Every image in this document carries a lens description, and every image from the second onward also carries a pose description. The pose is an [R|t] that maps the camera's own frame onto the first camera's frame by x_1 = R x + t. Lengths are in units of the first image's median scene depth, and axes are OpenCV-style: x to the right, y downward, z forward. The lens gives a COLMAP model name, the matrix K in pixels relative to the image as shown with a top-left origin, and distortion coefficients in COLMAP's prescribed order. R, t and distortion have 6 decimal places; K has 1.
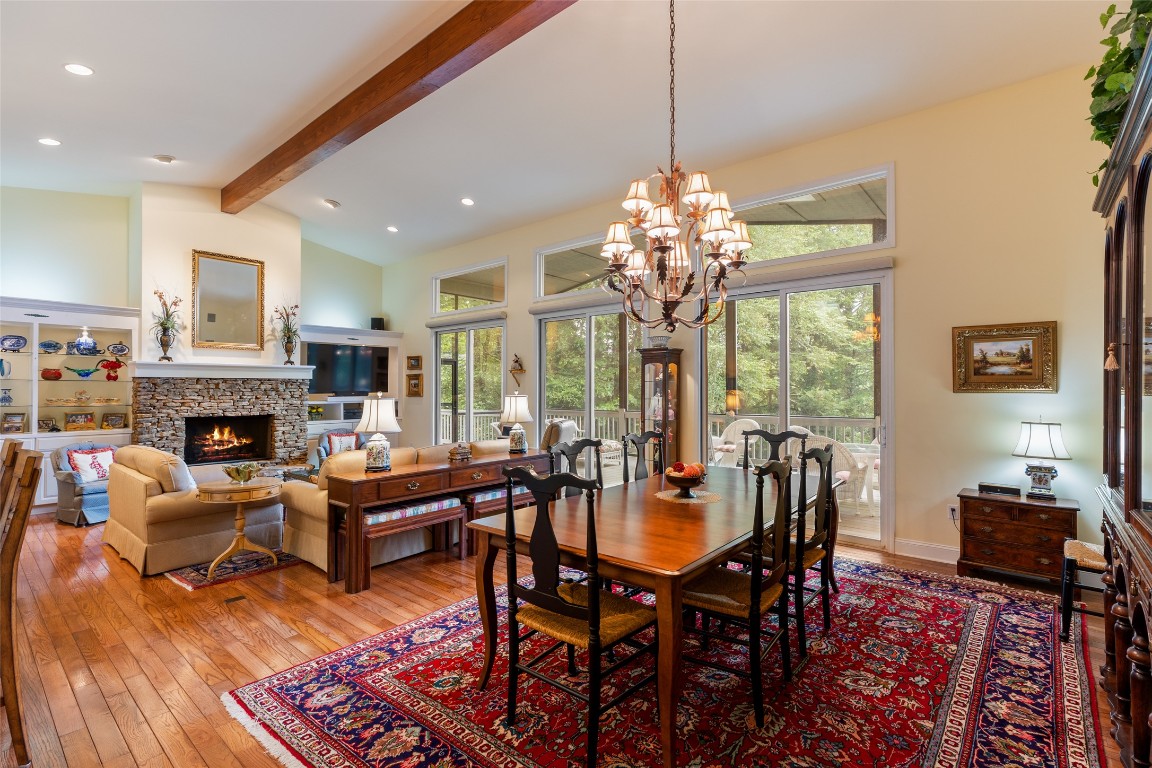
lens RADIAL K [[523.8, 0, 577.2], [0, 523.8, 380.5], [0, 0, 1]] dist [0.004278, 0.001024]
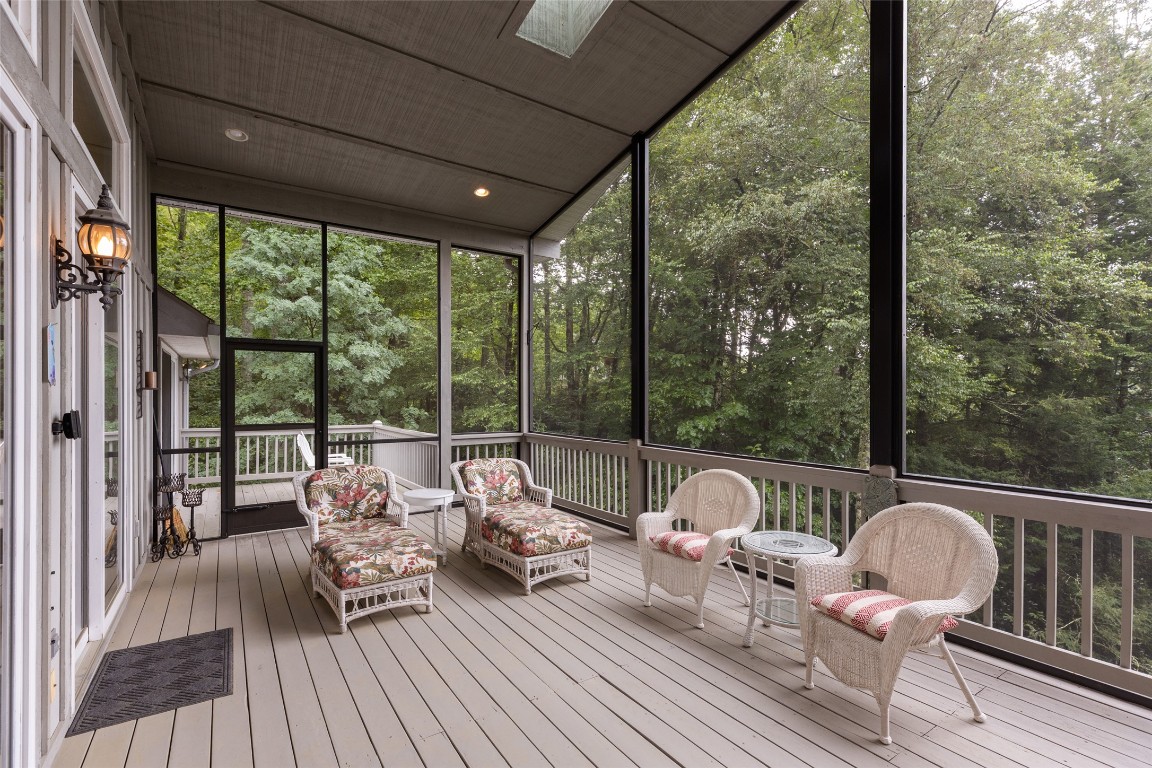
lens RADIAL K [[526.3, 0, 583.3], [0, 526.3, 395.3], [0, 0, 1]] dist [0.003482, 0.000701]
pose [[0.964286, 0.001737, -0.264859, 0.270279], [0.003097, 0.999836, 0.017829, 0.007613], [0.264846, -0.018012, 0.964122, 0.856188]]
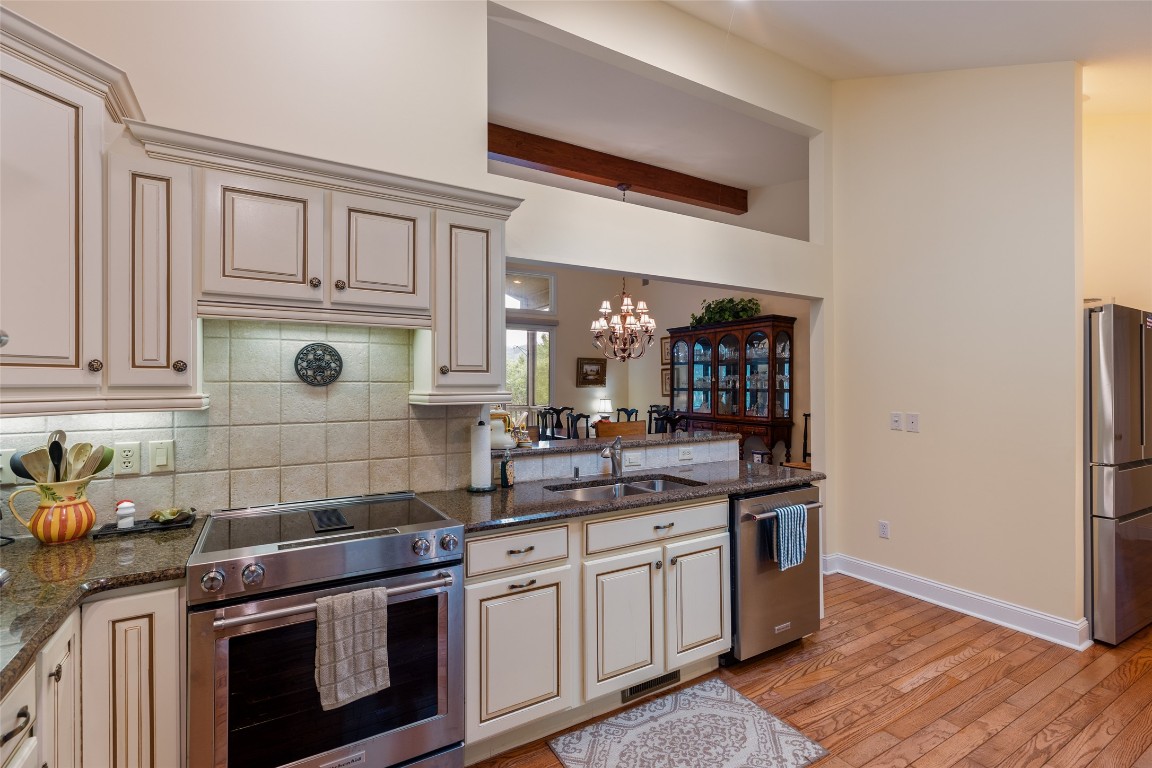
lens RADIAL K [[531.7, 0, 576.0], [0, 531.7, 384.0], [0, 0, 1]] dist [0.003512, 0.000488]
pose [[0.325236, 0.002312, 0.945630, -0.824849], [-0.013110, 0.999912, 0.002064, 0.002633], [-0.945542, -0.013069, 0.325238, 0.167934]]
